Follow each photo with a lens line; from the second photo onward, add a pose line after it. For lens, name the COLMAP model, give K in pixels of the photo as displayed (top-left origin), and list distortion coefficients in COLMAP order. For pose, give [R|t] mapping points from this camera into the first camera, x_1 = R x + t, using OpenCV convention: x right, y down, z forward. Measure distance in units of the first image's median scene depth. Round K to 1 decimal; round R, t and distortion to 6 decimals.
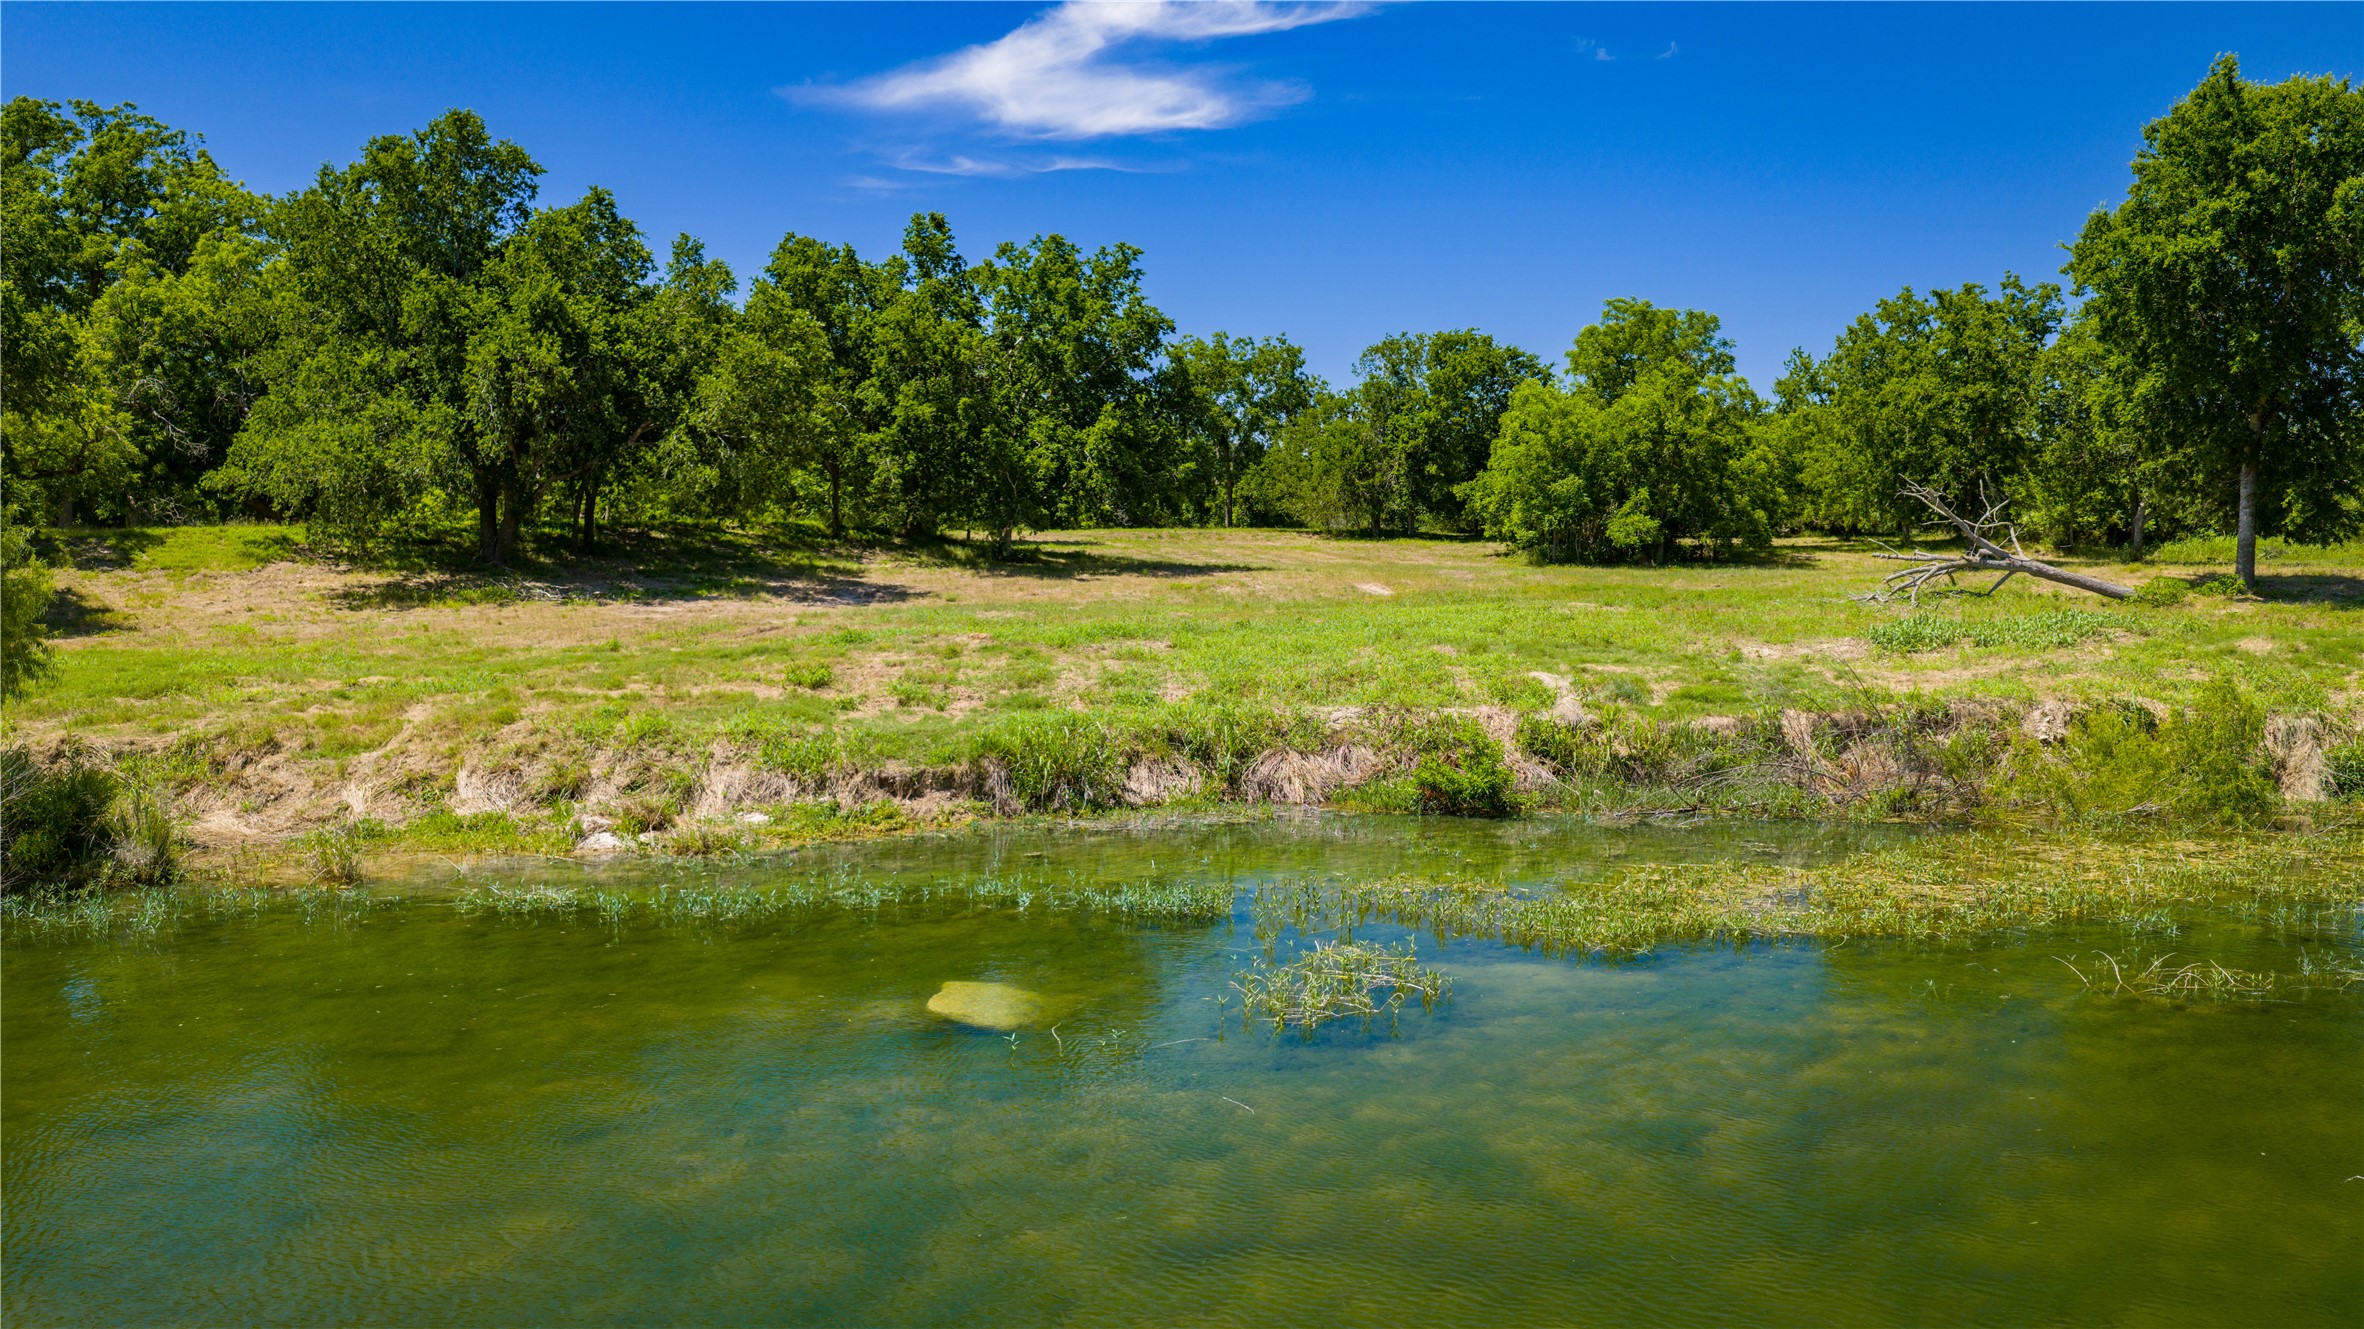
lens RADIAL K [[2077.7, 0, 1179.4], [0, 2077.7, 665.9], [0, 0, 1]] dist [0.004206, 0.001251]
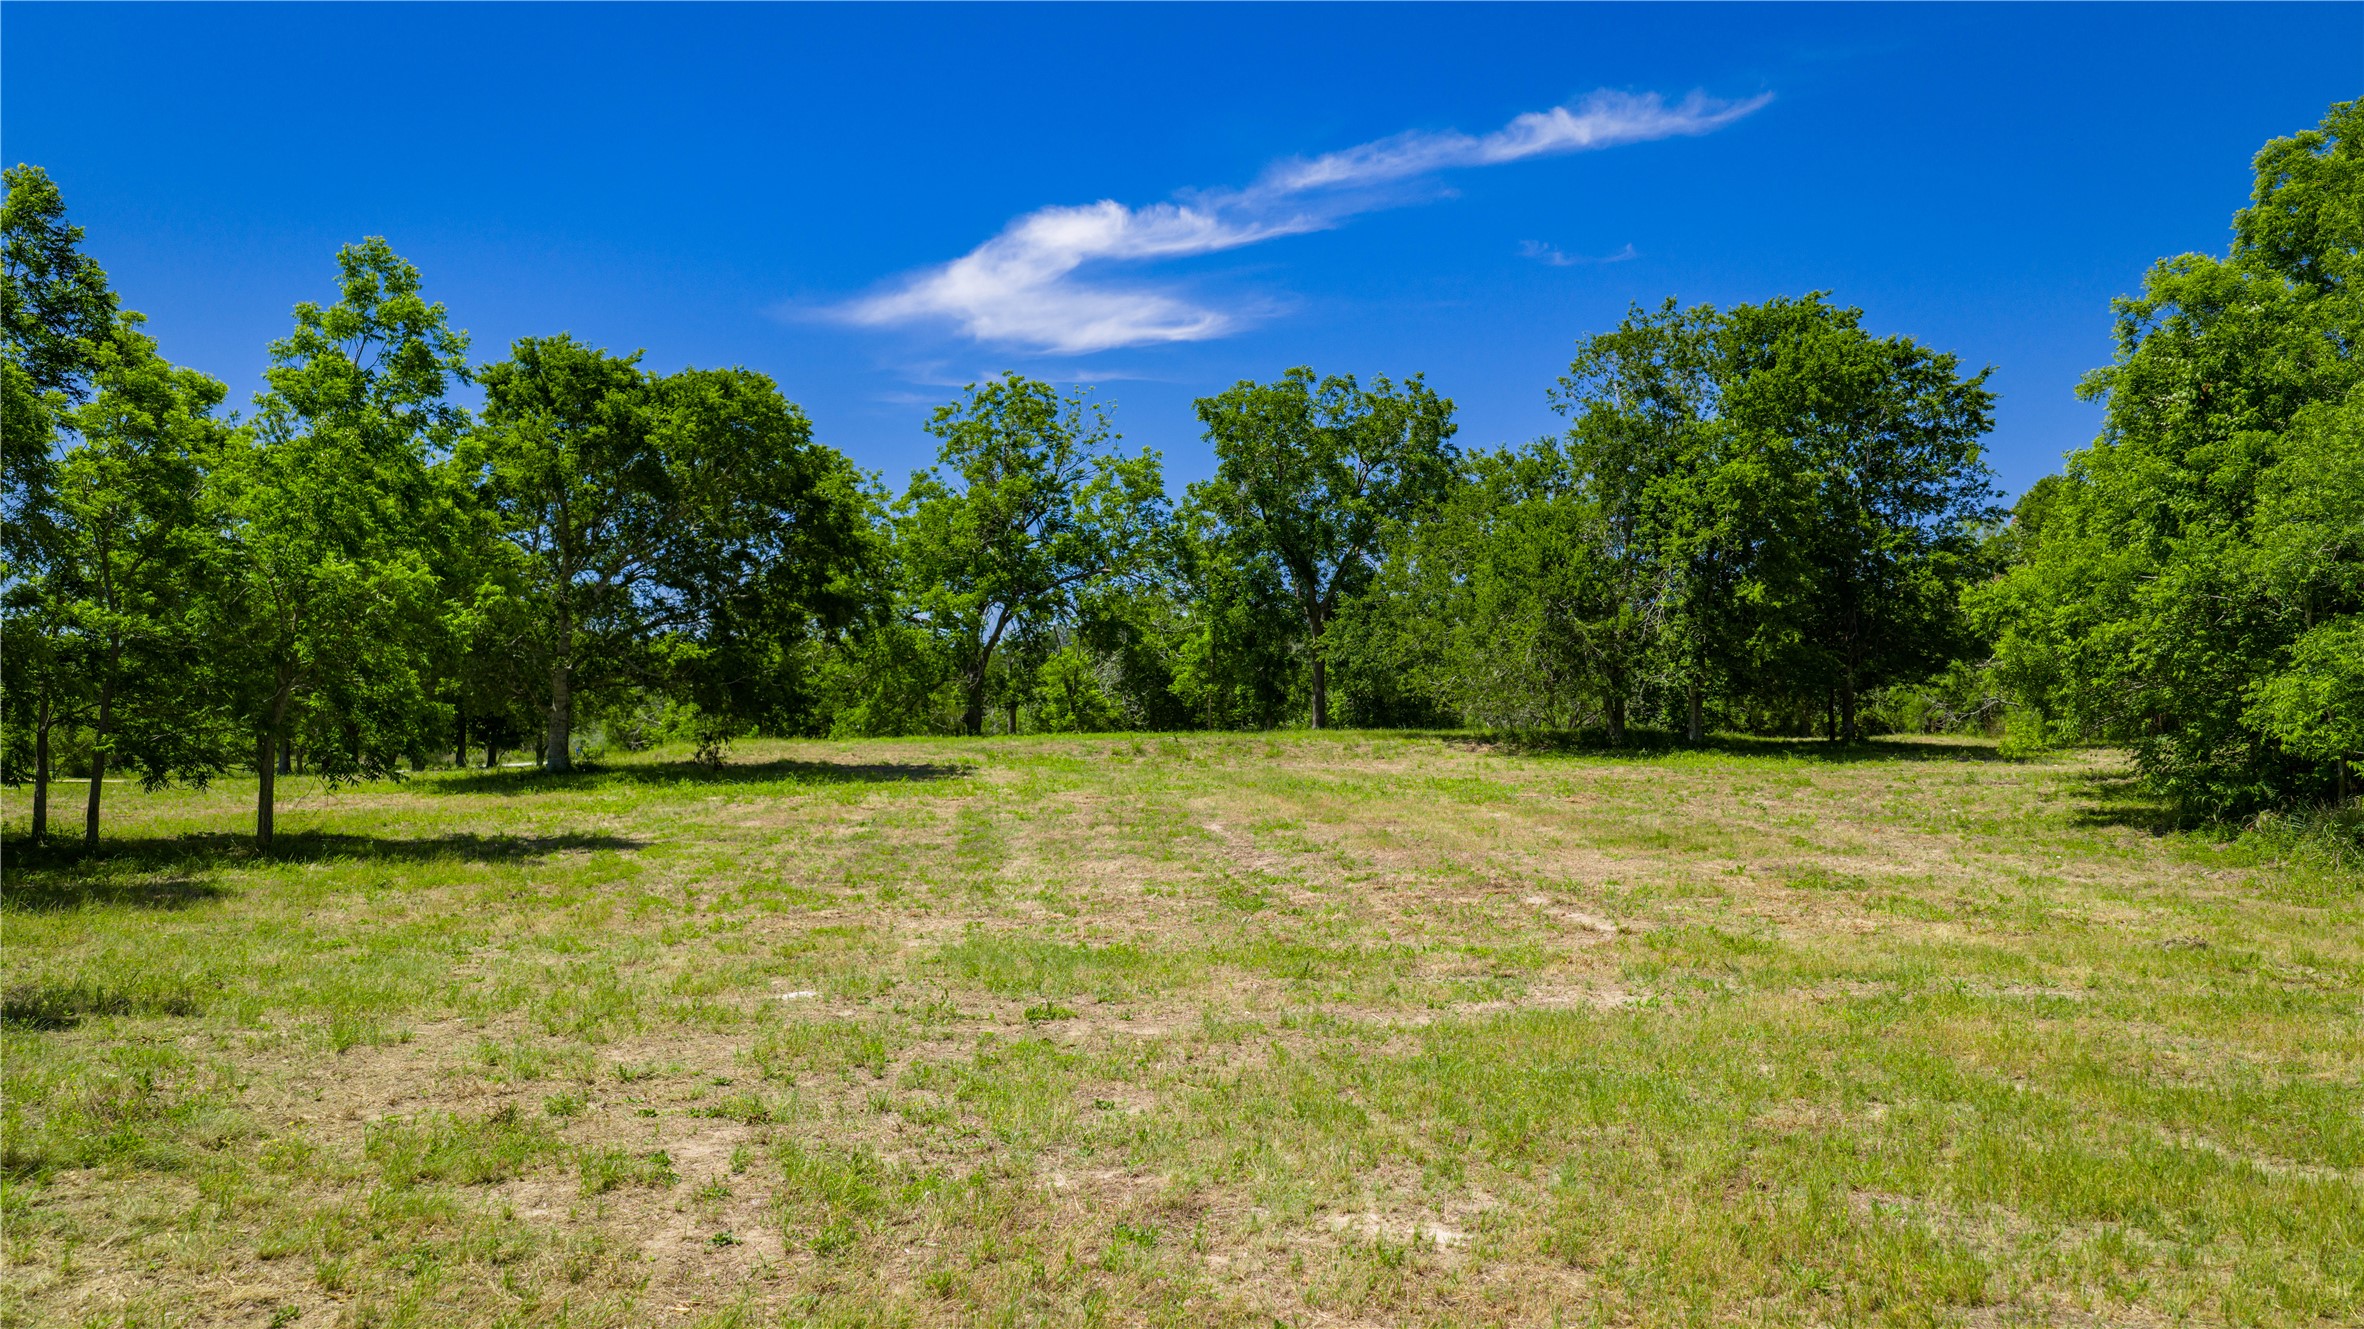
lens RADIAL K [[2077.7, 0, 1164.5], [0, 2077.7, 659.0], [0, 0, 1]] dist [0.004206, 0.001251]
pose [[0.997013, -0.010478, -0.076519, 0.030495], [0.003088, 0.995369, -0.096075, -0.037771], [0.077171, 0.095551, 0.992429, 0.535910]]
